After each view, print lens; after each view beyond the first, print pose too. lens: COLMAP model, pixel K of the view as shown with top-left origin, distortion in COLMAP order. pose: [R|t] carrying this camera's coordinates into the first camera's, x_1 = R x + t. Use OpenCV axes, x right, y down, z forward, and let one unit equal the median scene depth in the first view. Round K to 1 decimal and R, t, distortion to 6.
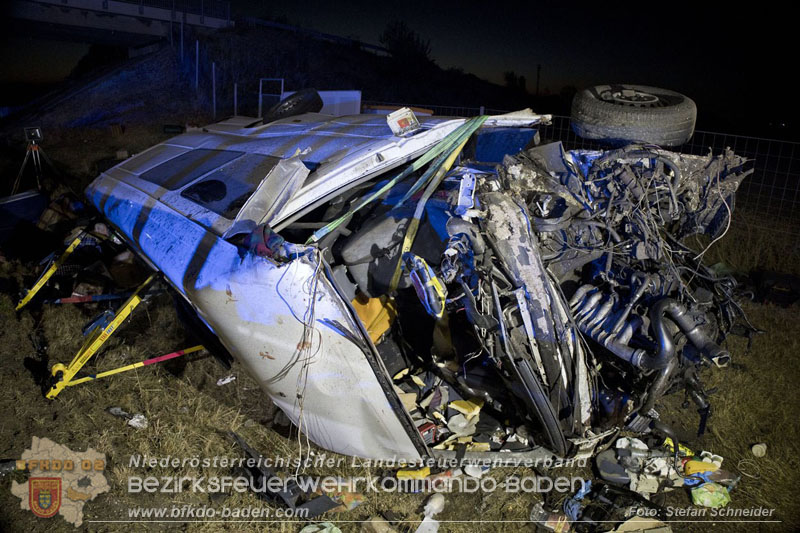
lens RADIAL K [[559.5, 0, 413.9], [0, 559.5, 264.7], [0, 0, 1]] dist [-0.190294, 0.078717]
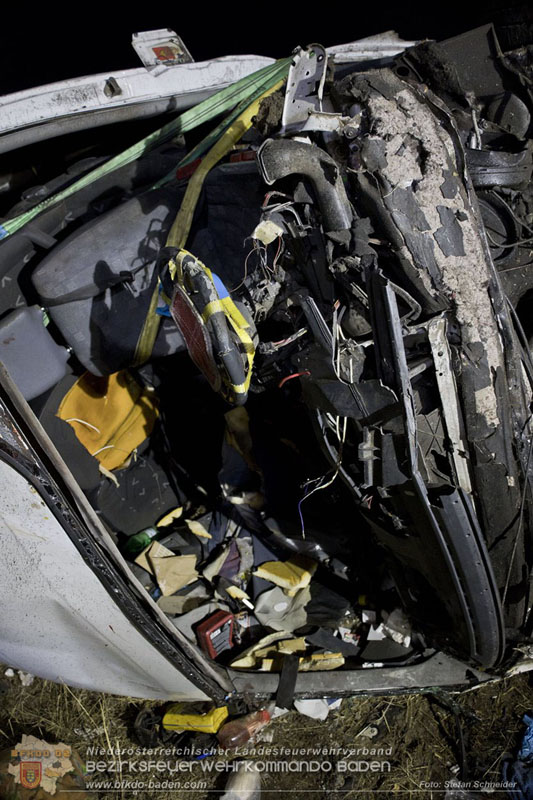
lens RADIAL K [[559.5, 0, 266.5], [0, 559.5, 400.0], [0, 0, 1]] dist [-0.190294, 0.078717]
pose [[0.991855, -0.022467, 0.125376, 0.010222], [0.020199, 0.999609, 0.019333, 0.077198], [-0.125762, -0.016644, 0.991921, 0.501916]]
